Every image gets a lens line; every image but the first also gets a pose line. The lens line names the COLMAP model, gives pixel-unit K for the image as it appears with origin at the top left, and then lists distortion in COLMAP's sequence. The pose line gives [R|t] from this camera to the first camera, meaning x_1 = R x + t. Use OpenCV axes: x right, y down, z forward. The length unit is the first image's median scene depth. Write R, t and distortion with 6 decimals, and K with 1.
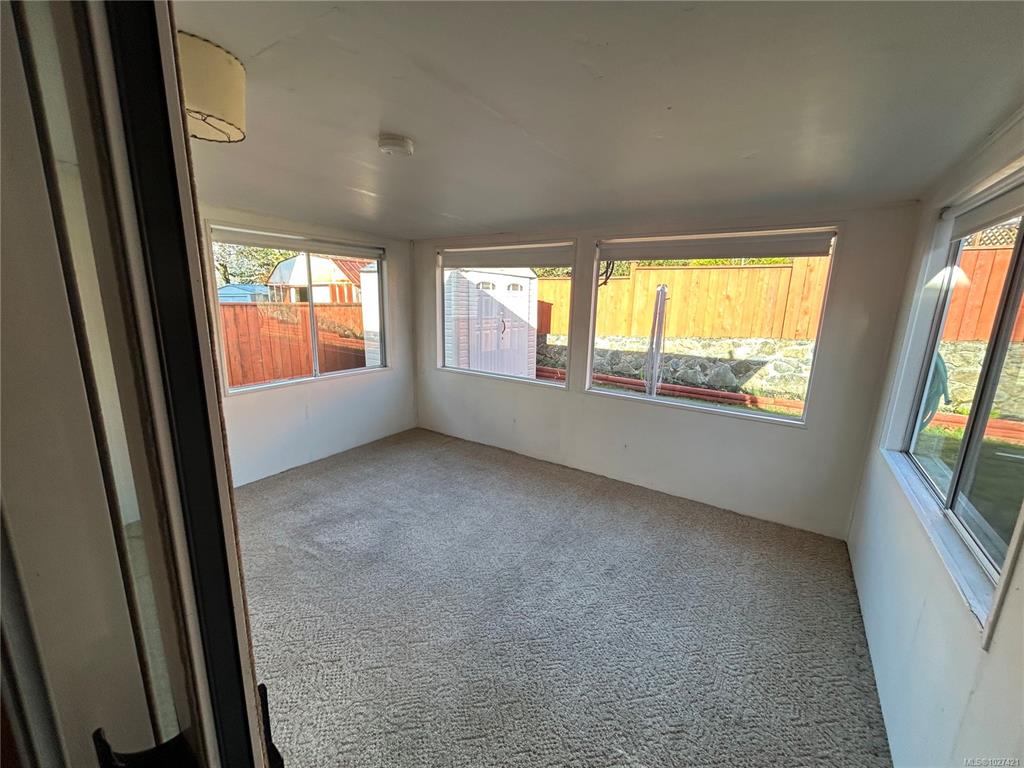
lens RADIAL K [[409.8, 0, 512.0], [0, 409.8, 384.0], [0, 0, 1]] dist [0.000124, 0.000218]
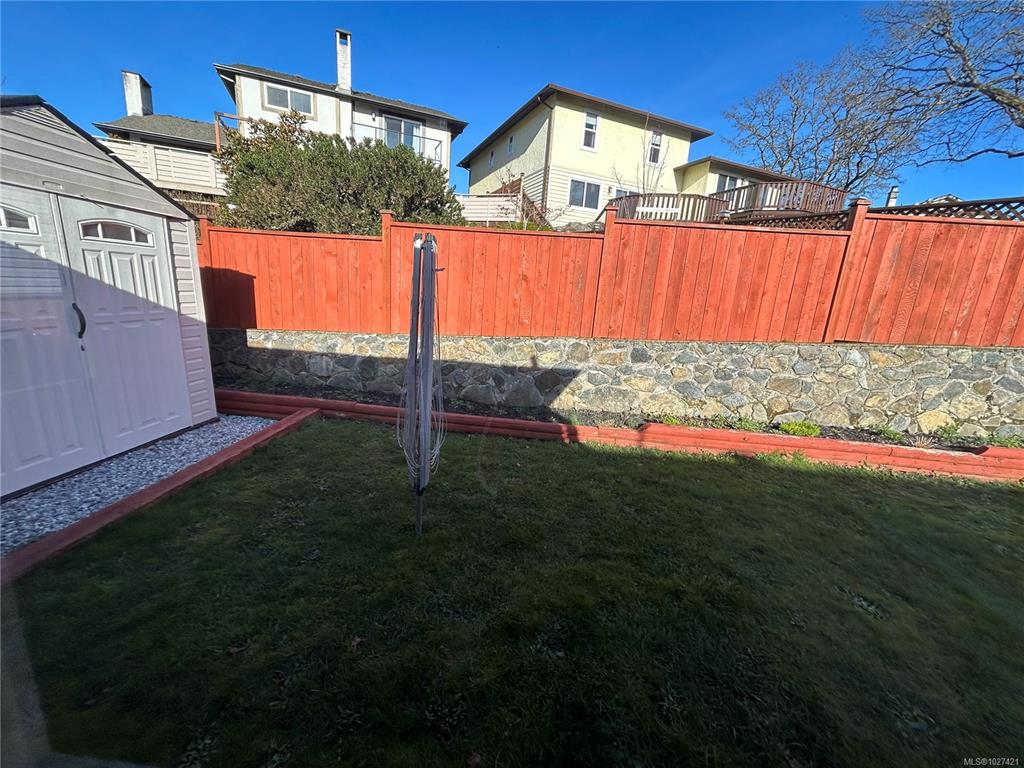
lens RADIAL K [[409.8, 0, 512.0], [0, 409.8, 384.0], [0, 0, 1]] dist [0.000124, 0.000218]
pose [[0.869588, -0.076973, 0.487741, 0.156772], [0.055167, 0.996736, 0.058944, -0.074785], [-0.490686, -0.024350, 0.870996, 0.403385]]
